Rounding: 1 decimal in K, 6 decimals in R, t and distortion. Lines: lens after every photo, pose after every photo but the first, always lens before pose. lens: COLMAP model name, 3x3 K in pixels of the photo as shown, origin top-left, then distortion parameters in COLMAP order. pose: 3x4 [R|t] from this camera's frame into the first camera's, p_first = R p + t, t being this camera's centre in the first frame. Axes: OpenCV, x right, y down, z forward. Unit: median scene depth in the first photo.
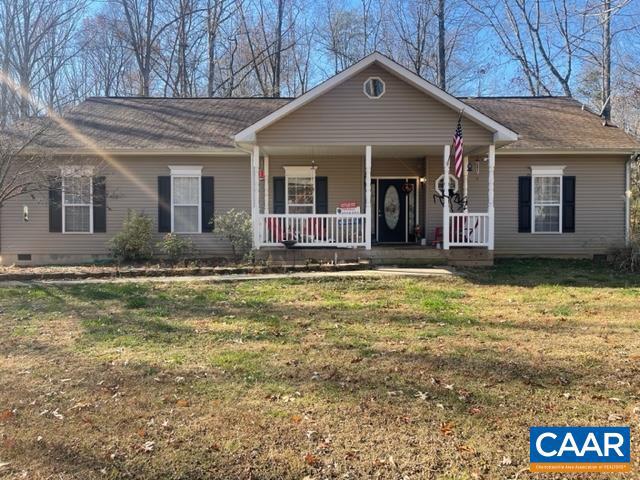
lens RADIAL K [[480.9, 0, 320.1], [0, 480.9, 240.7], [0, 0, 1]] dist [0.008516, -0.001505]
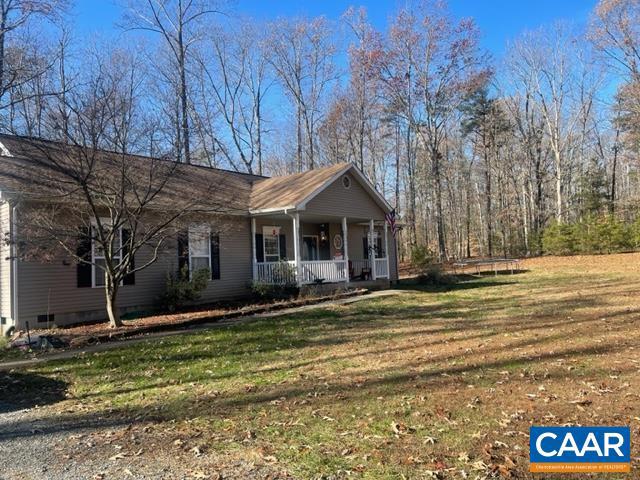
lens RADIAL K [[480.9, 0, 320.4], [0, 480.9, 239.8], [0, 0, 1]] dist [0.008516, -0.001505]
pose [[0.640993, 0.013938, 0.767420, -0.975801], [0.073149, 0.994175, -0.079155, -0.001814], [-0.764053, 0.106874, 0.636240, 0.047328]]
